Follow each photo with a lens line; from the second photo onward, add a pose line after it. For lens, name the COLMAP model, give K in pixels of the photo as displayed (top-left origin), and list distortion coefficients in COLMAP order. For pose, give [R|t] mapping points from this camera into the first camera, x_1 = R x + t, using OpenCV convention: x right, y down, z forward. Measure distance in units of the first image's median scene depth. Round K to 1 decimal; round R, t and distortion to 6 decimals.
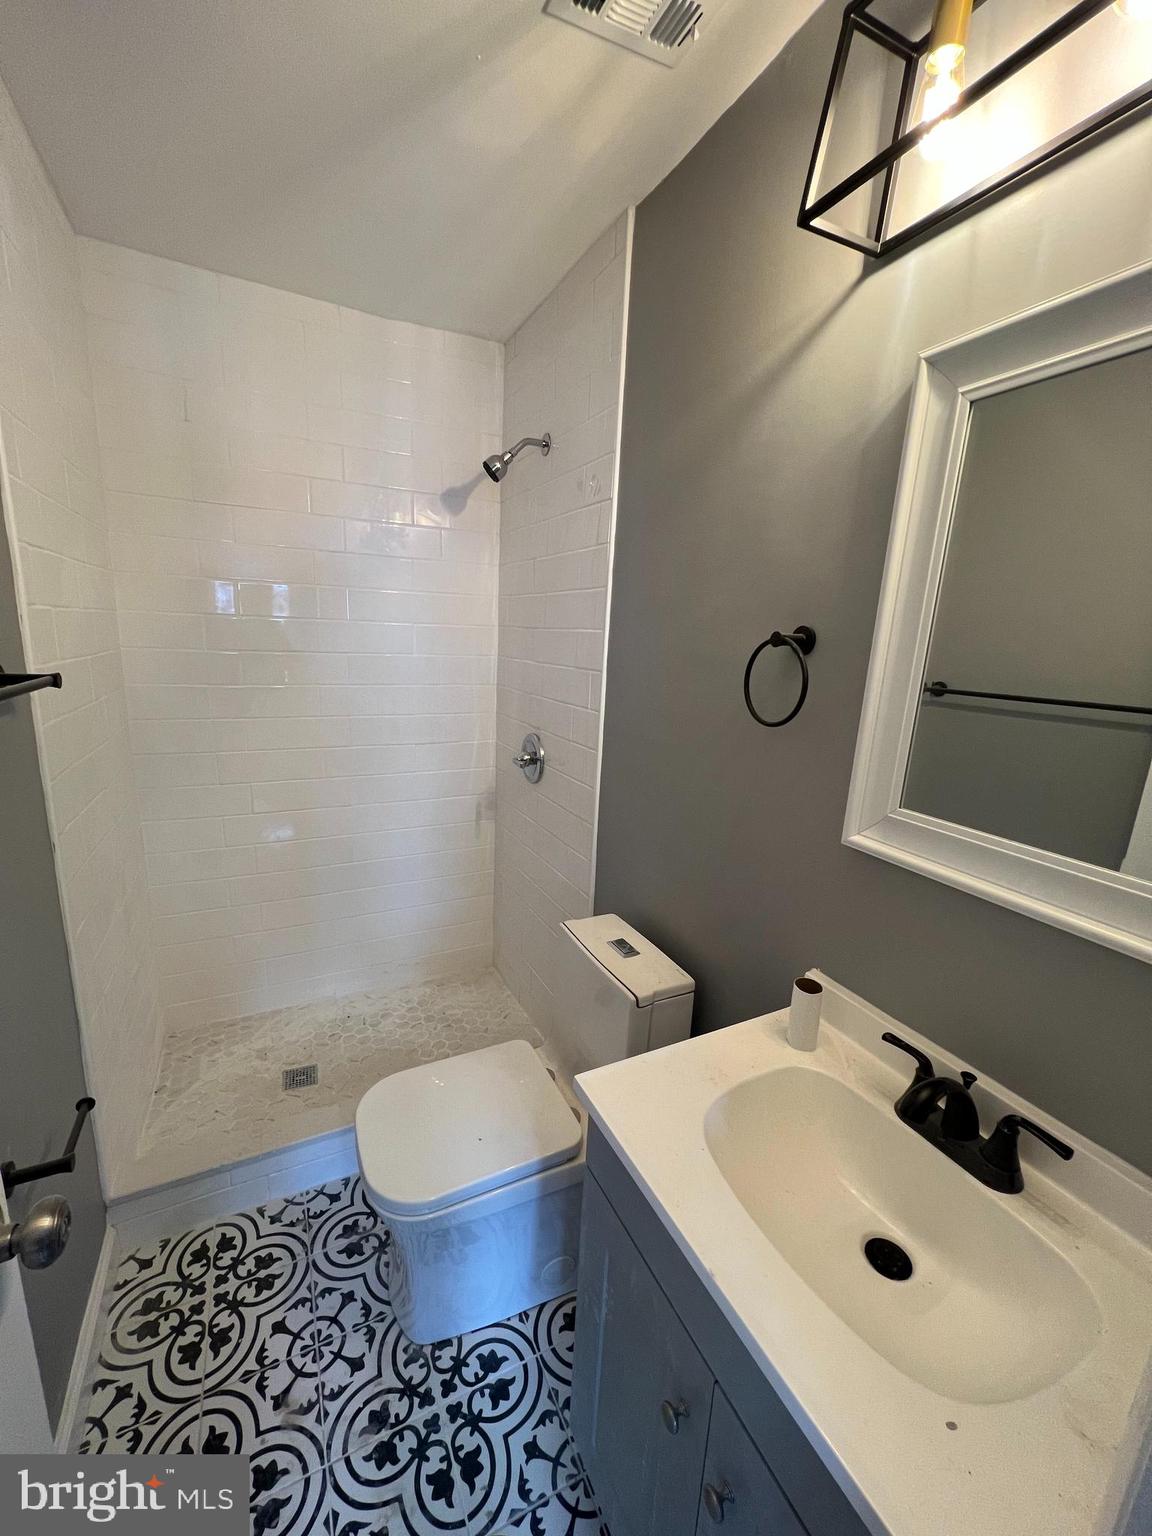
lens RADIAL K [[610.3, 0, 576.0], [0, 610.3, 768.0], [0, 0, 1]] dist [0.000983, 0.000162]
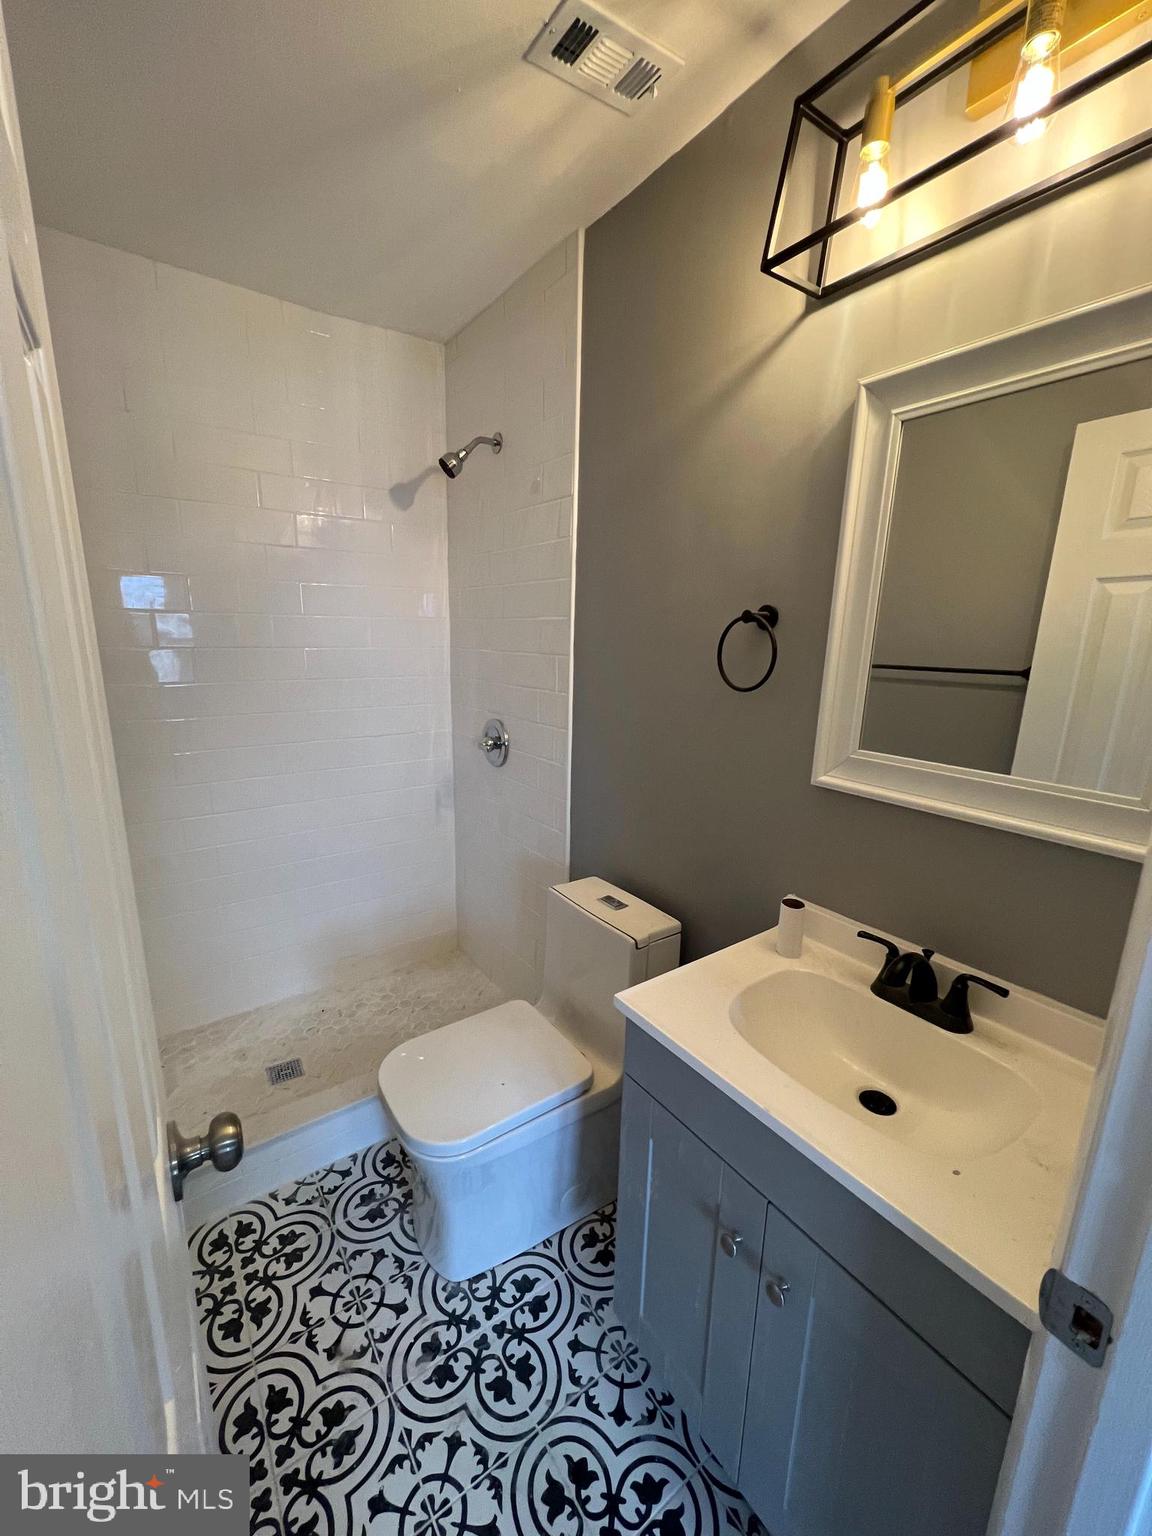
lens RADIAL K [[610.3, 0, 576.0], [0, 610.3, 768.0], [0, 0, 1]] dist [0.000983, 0.000162]
pose [[0.987205, -0.057688, 0.148658, -0.167035], [0.056937, 0.998334, 0.009310, 0.044958], [-0.148948, -0.000727, 0.988845, -0.101215]]
